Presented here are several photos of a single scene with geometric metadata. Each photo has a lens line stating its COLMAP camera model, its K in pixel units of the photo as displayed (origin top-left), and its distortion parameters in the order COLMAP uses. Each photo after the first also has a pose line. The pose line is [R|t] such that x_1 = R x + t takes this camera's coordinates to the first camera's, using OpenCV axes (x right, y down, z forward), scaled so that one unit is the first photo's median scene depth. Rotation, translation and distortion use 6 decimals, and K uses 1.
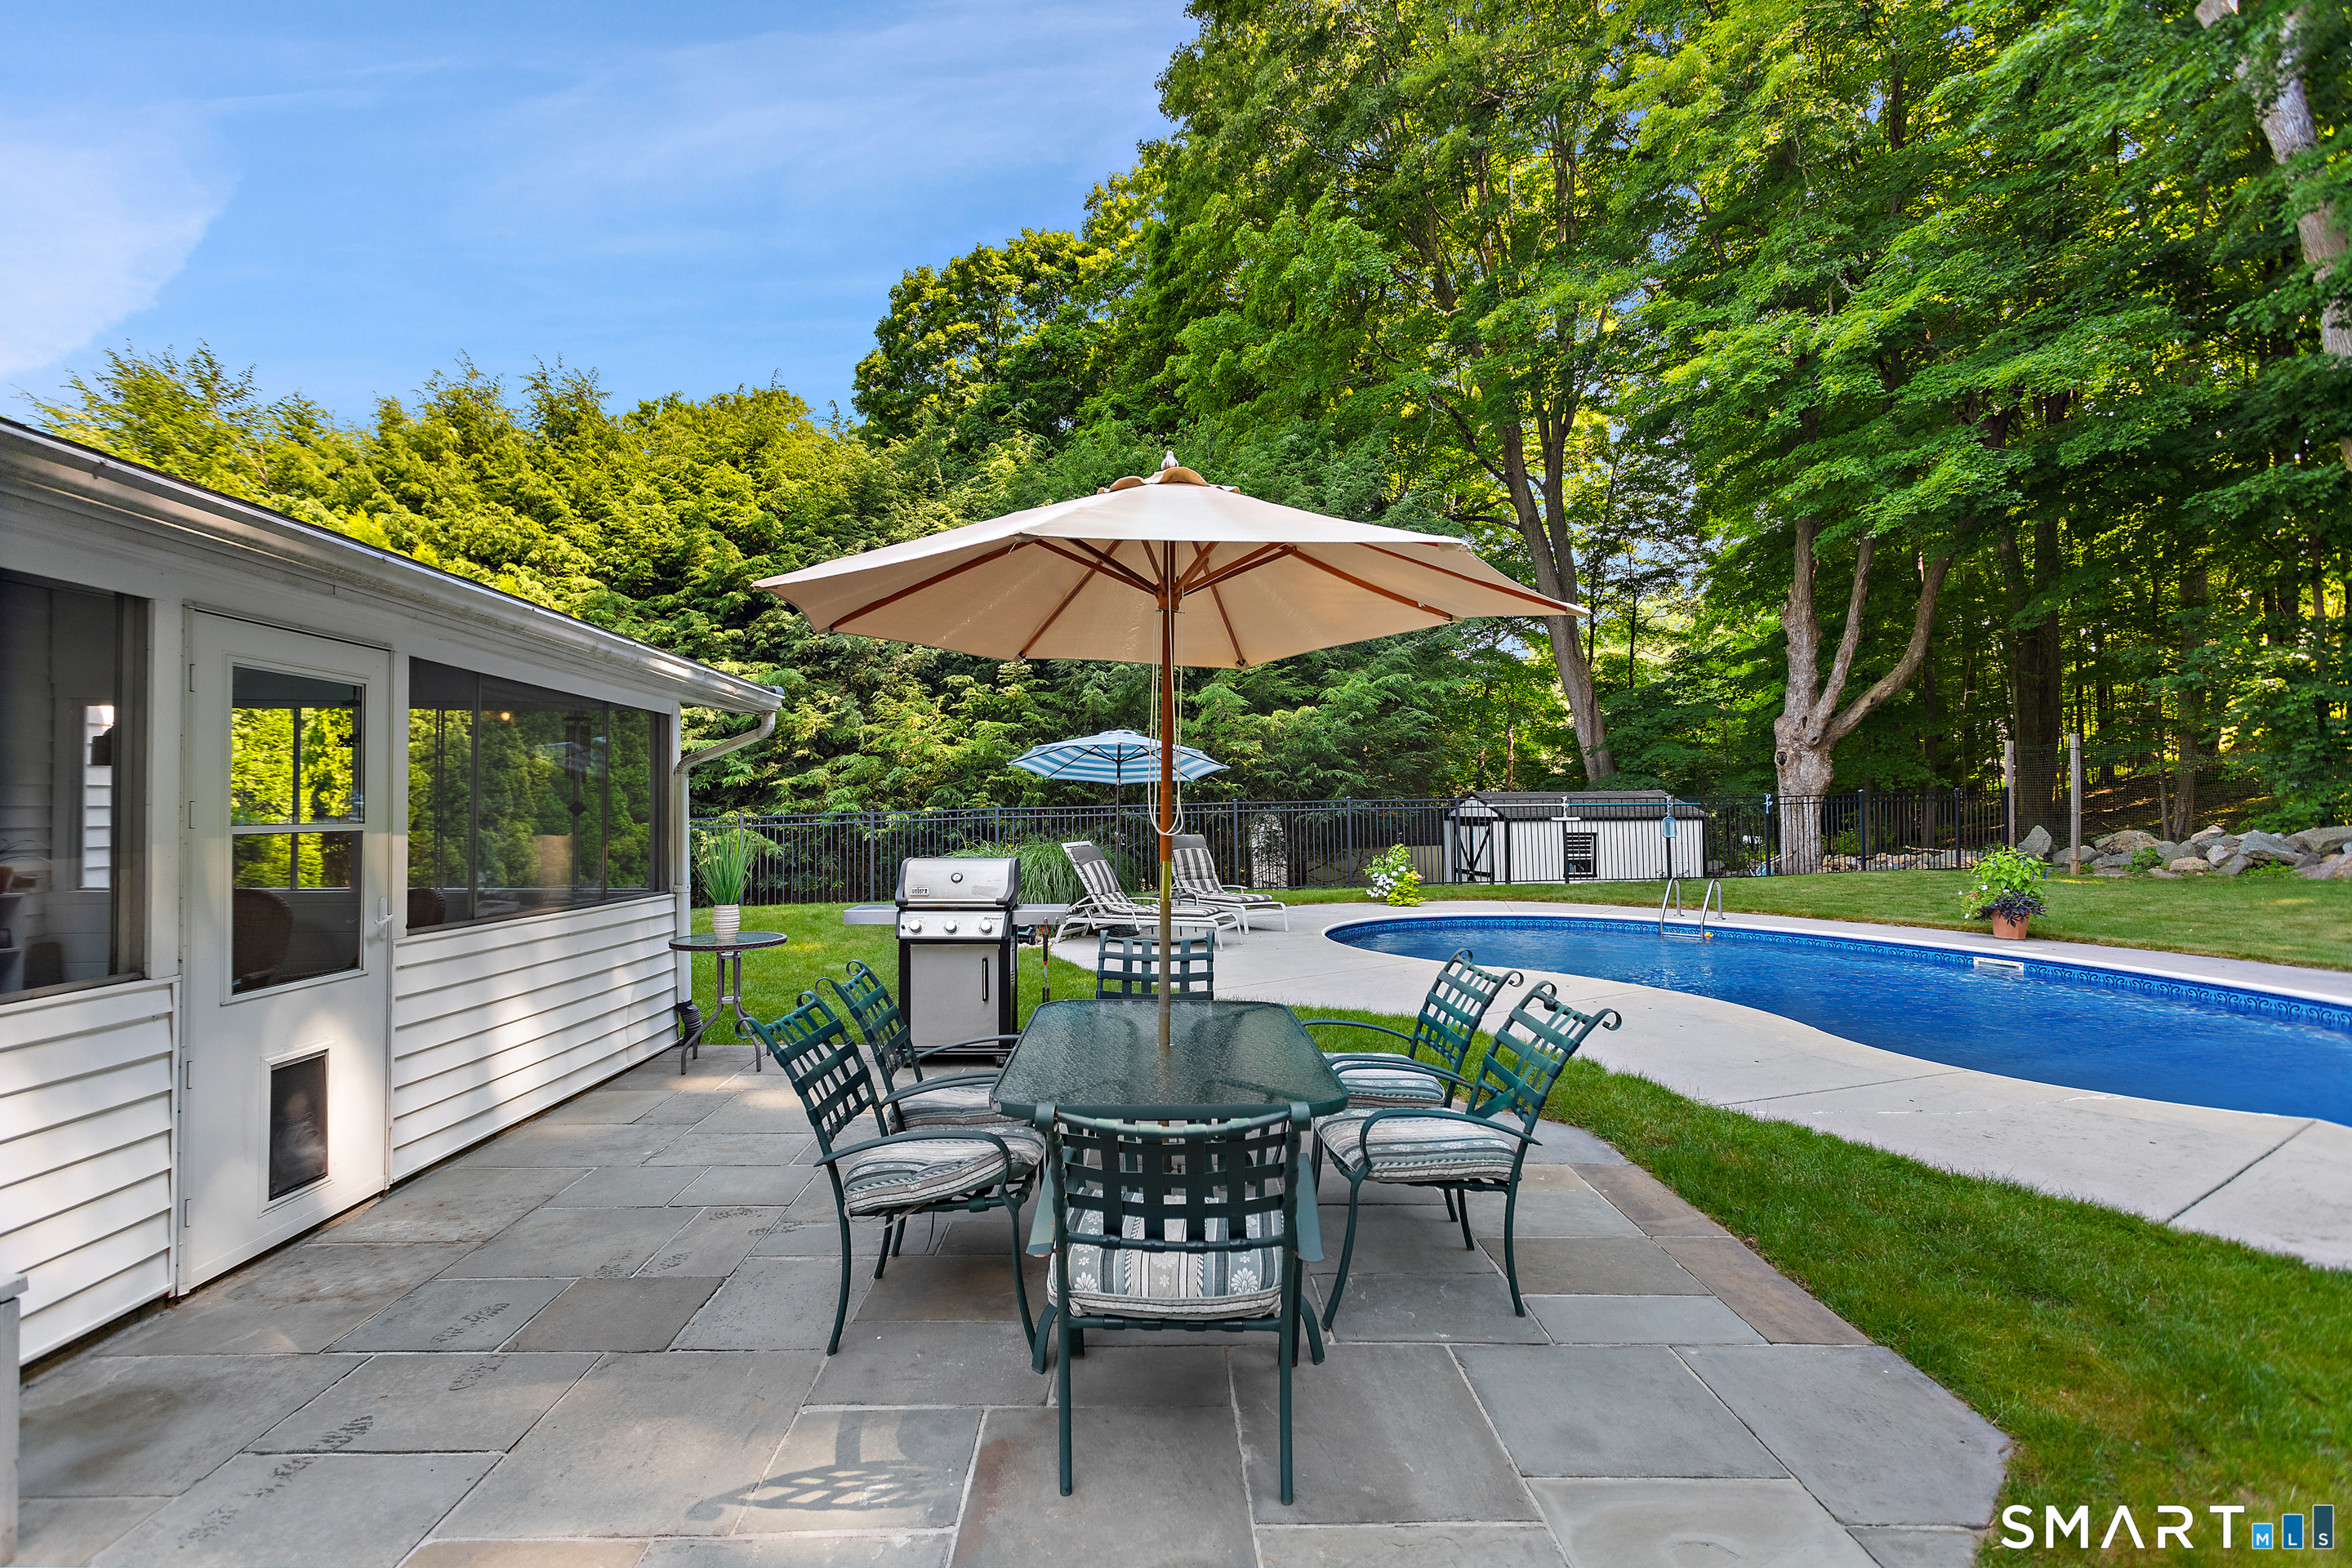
lens RADIAL K [[1114.6, 0, 1175.5], [0, 1114.6, 799.9], [0, 0, 1]] dist [0.008859, -0.000983]
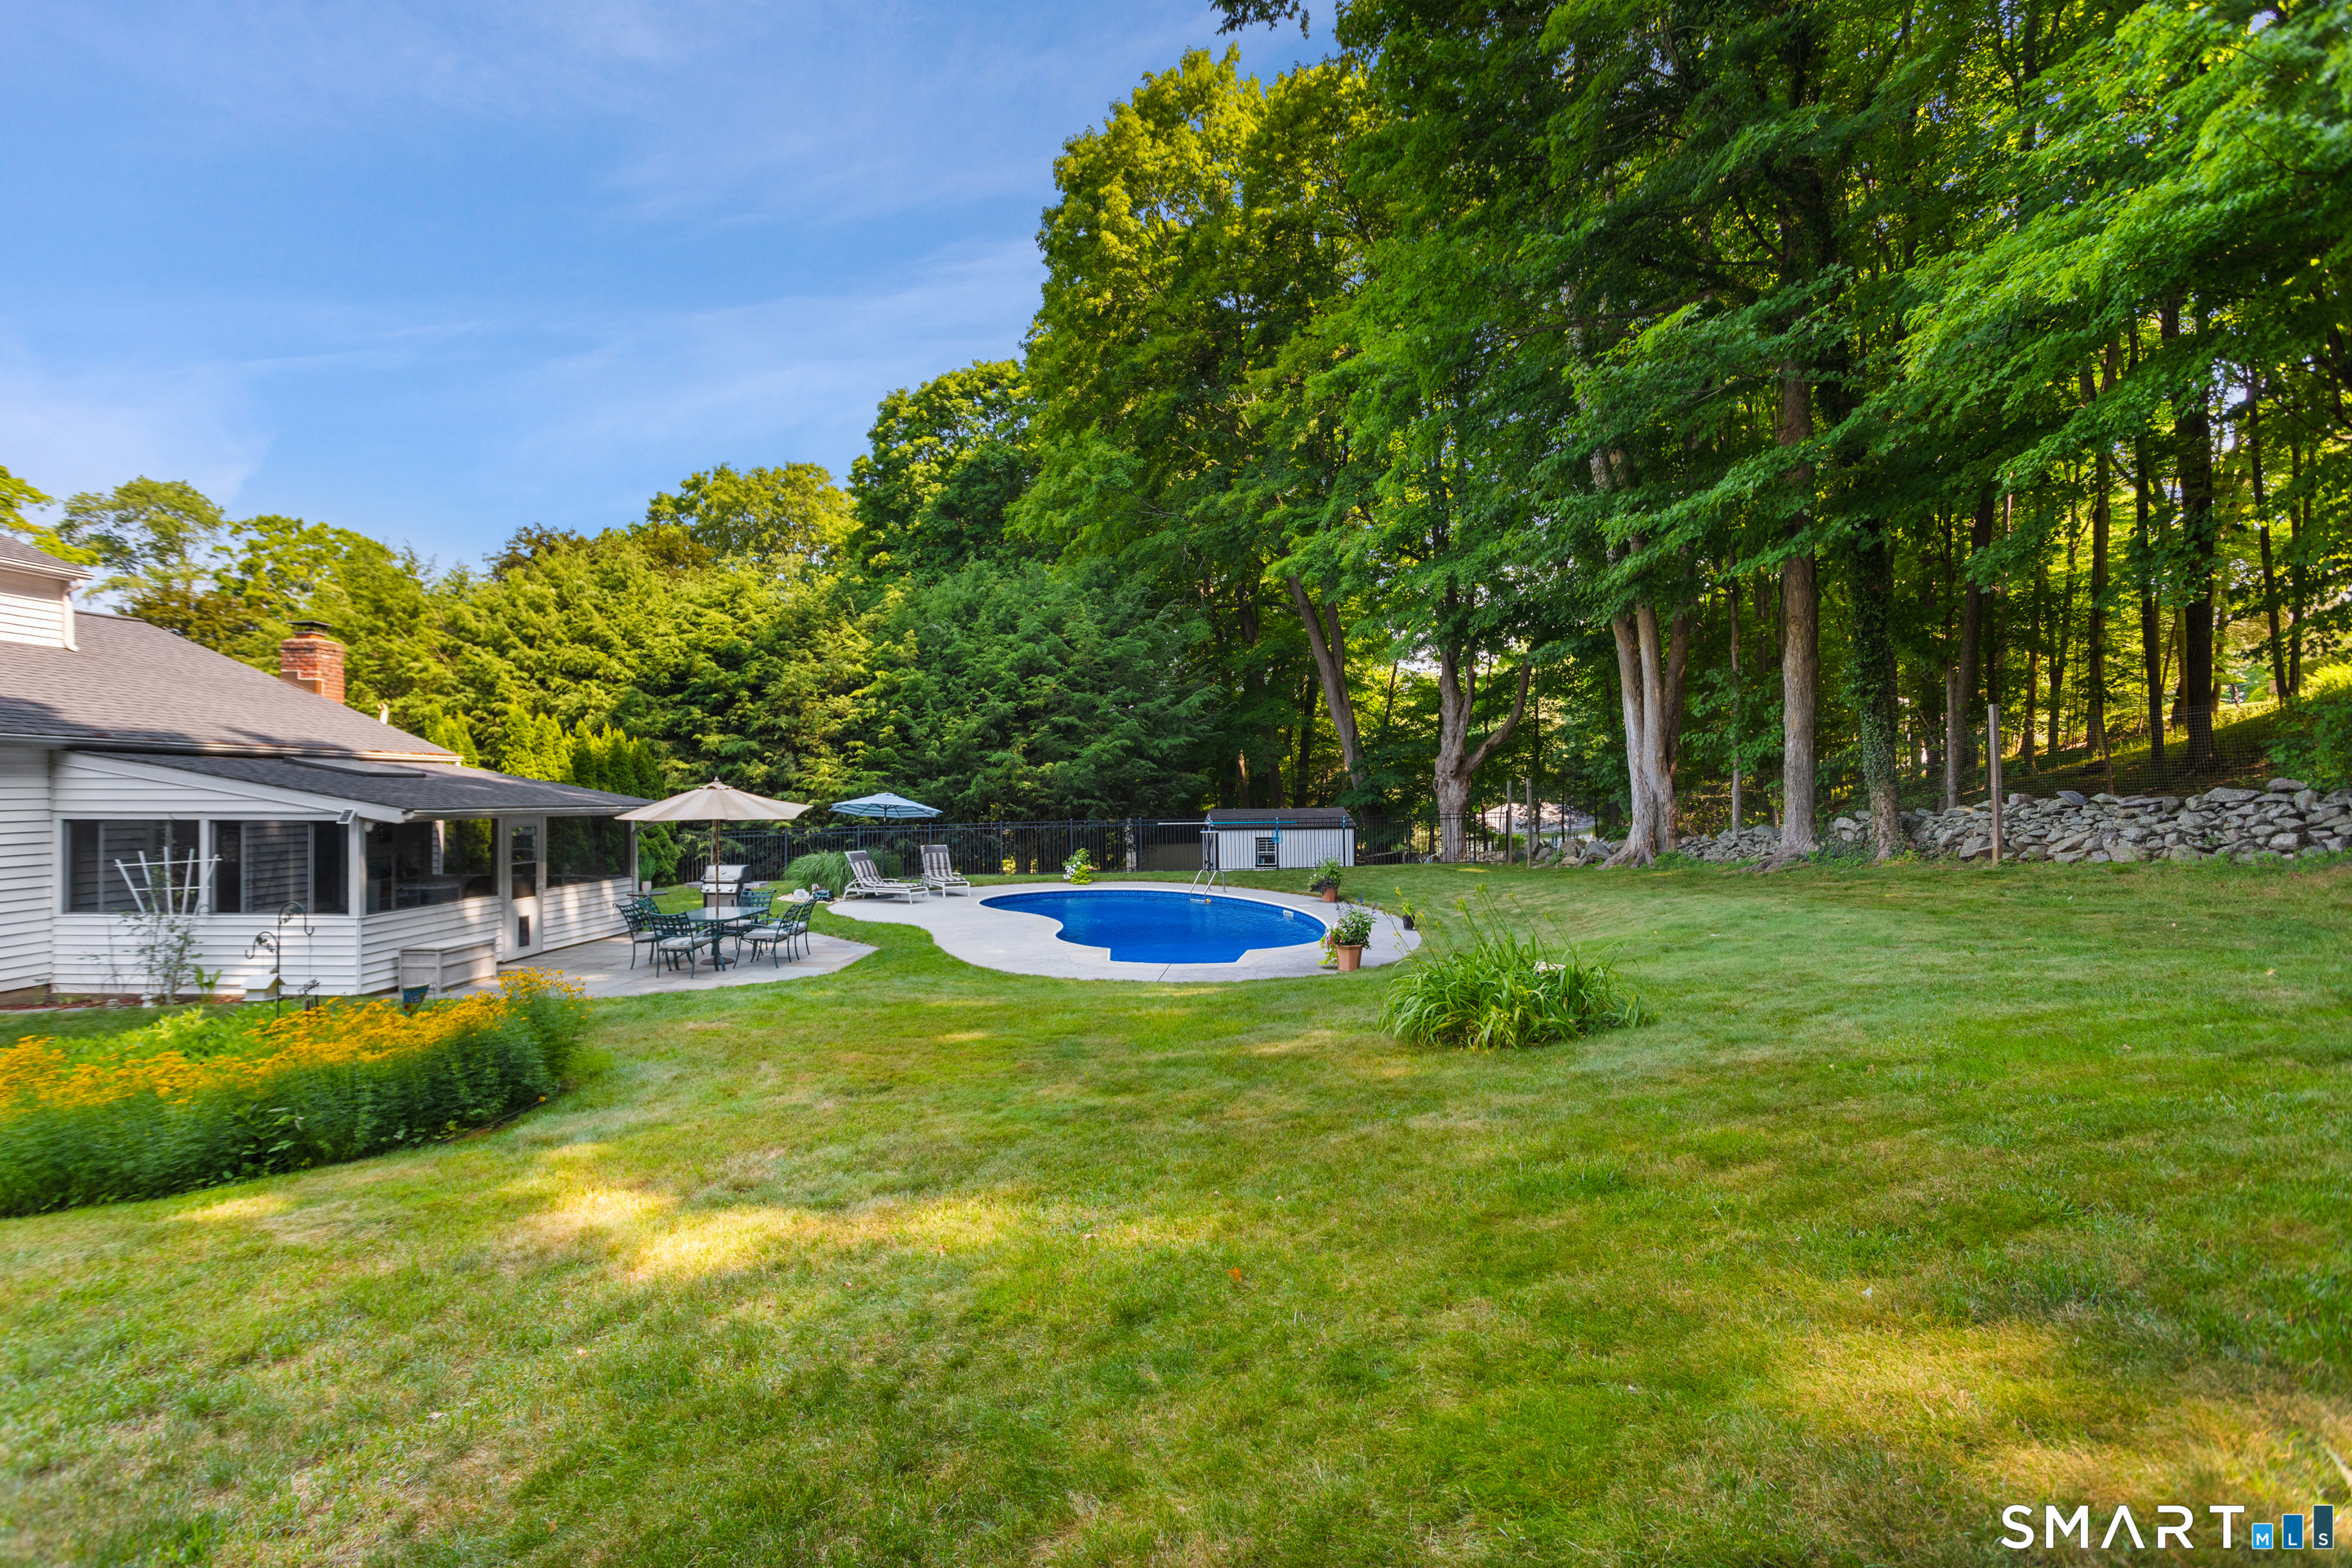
lens RADIAL K [[1114.6, 0, 1168.6], [0, 1114.6, 785.9], [0, 0, 1]] dist [0.008859, -0.000983]
pose [[0.997669, -0.002760, -0.068185, 0.370139], [0.003019, 0.999989, 0.003699, -0.051945], [0.068174, -0.003896, 0.997666, -0.579893]]
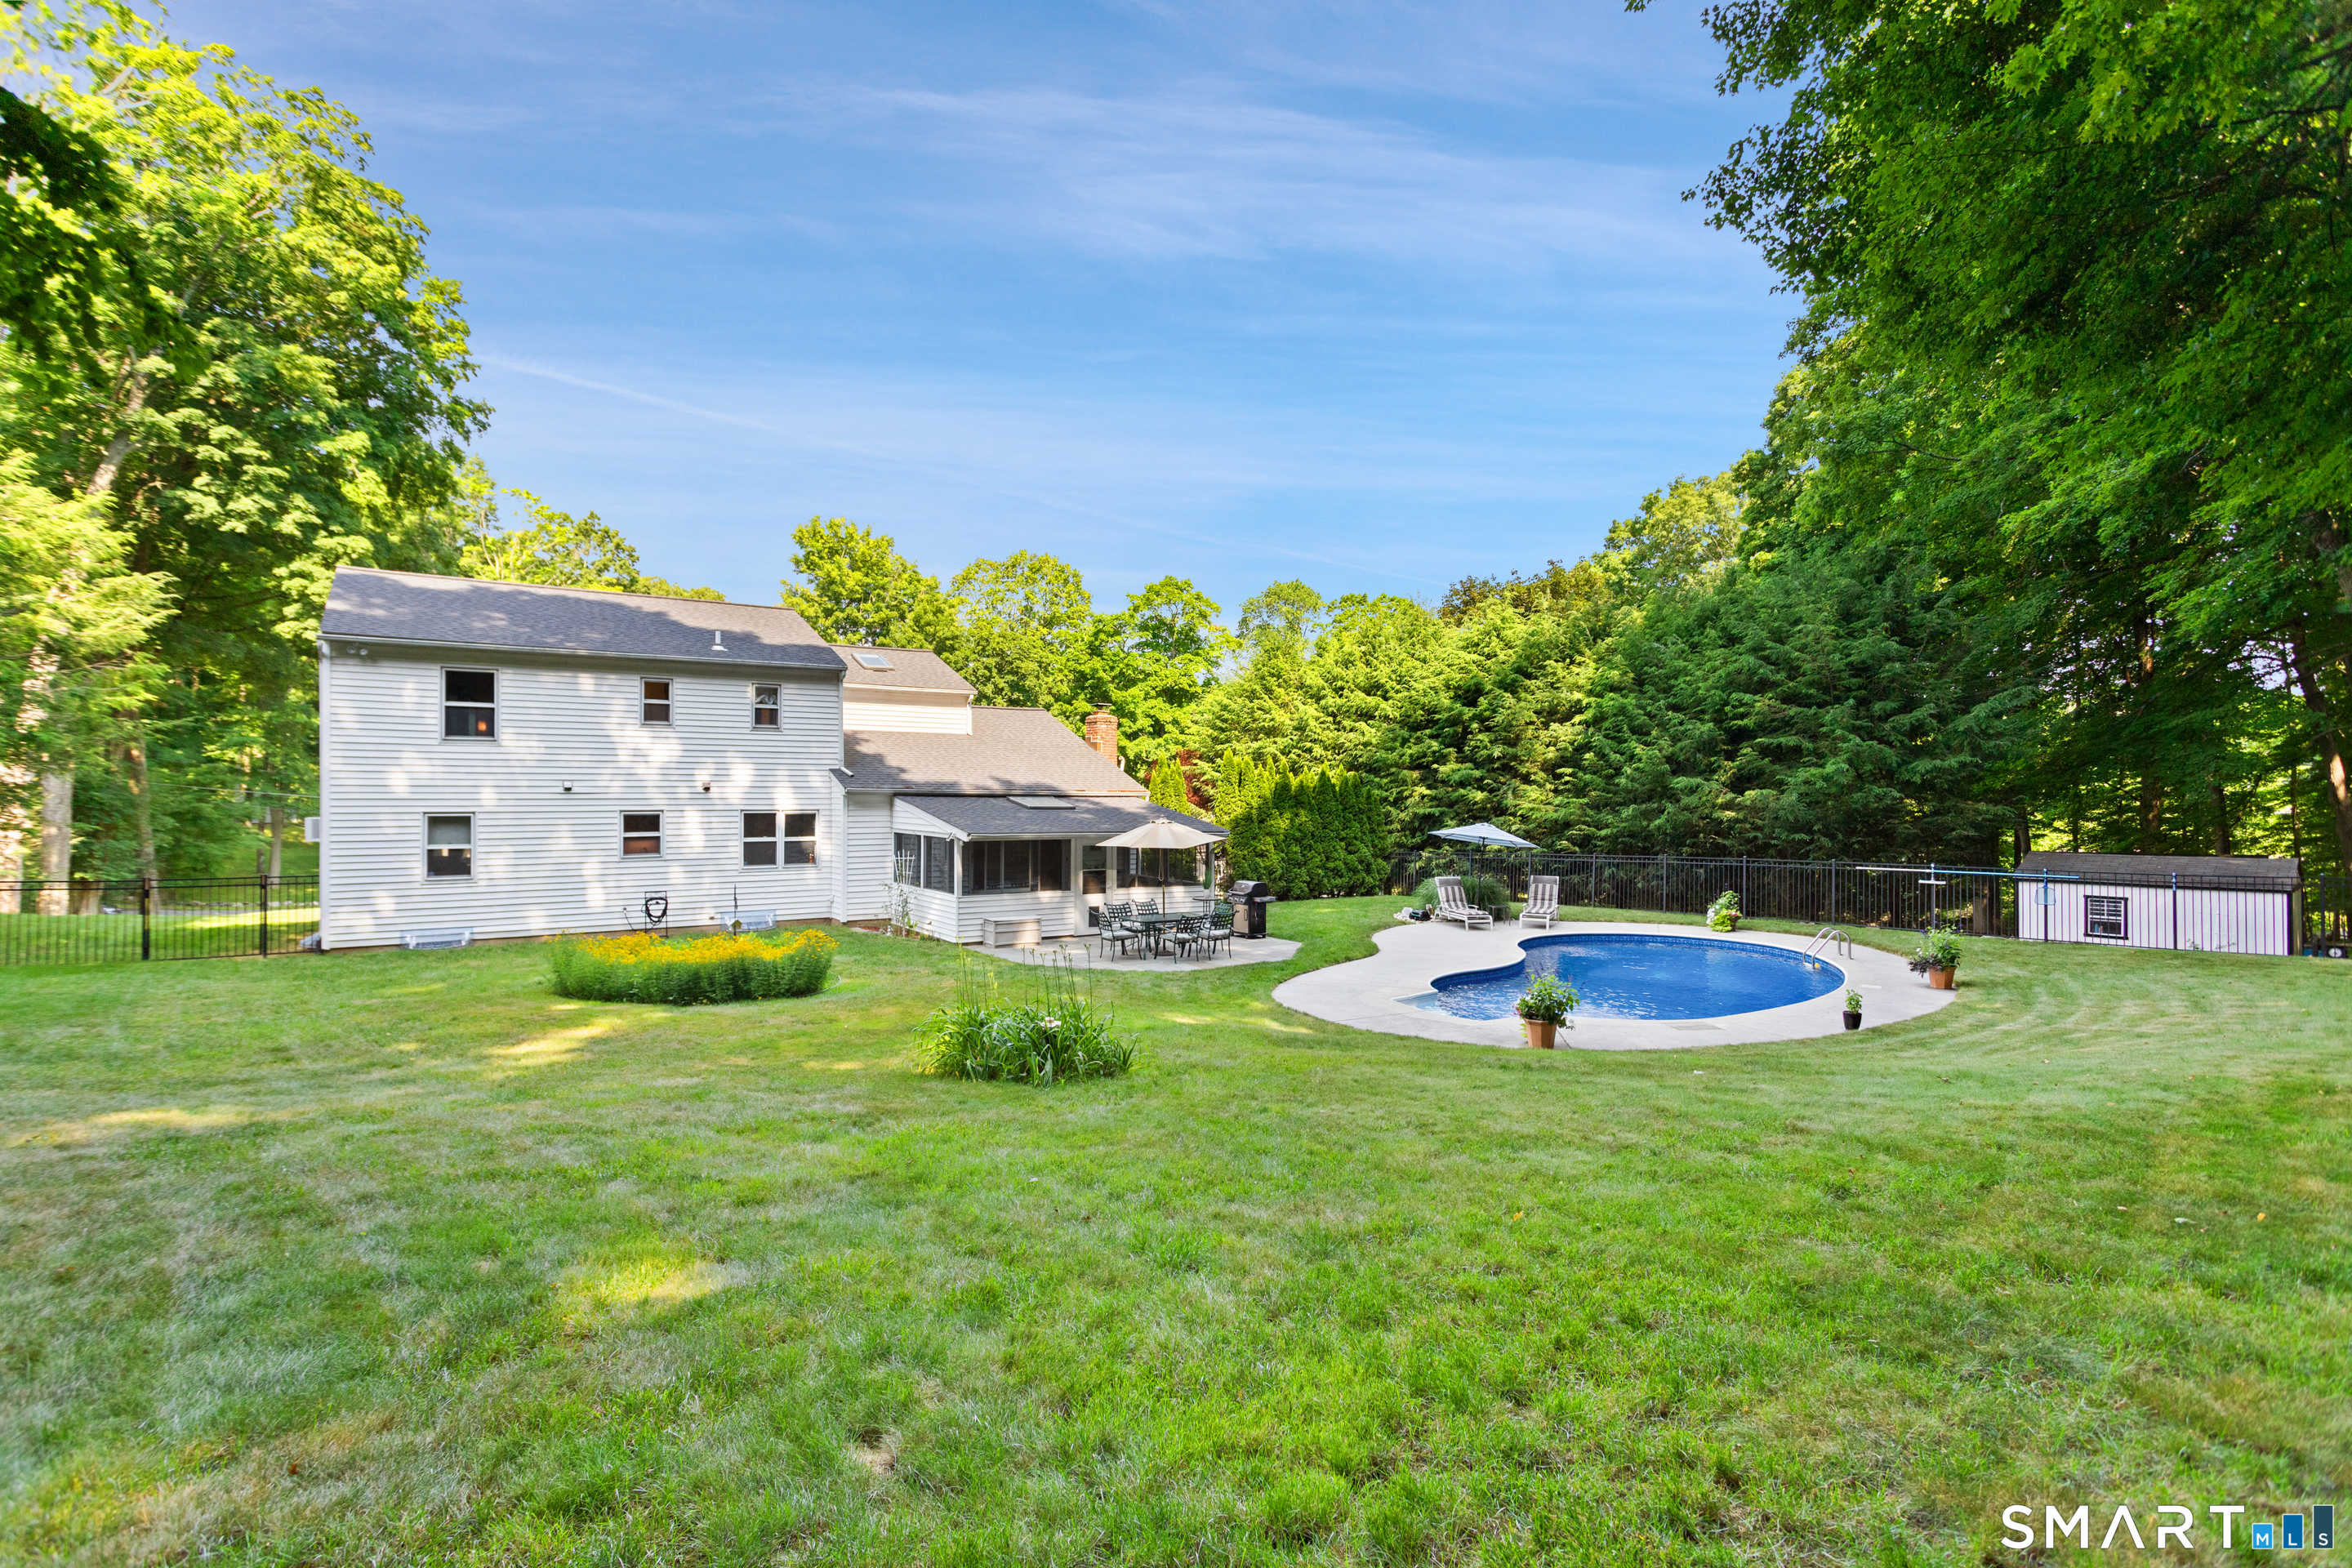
lens RADIAL K [[1114.6, 0, 1162.9], [0, 1114.6, 782.3], [0, 0, 1]] dist [0.008859, -0.000983]
pose [[0.530915, -0.005229, -0.847409, 0.883090], [-0.002417, 0.999968, -0.007684, -0.077432], [0.847421, 0.006128, 0.530885, -0.369289]]
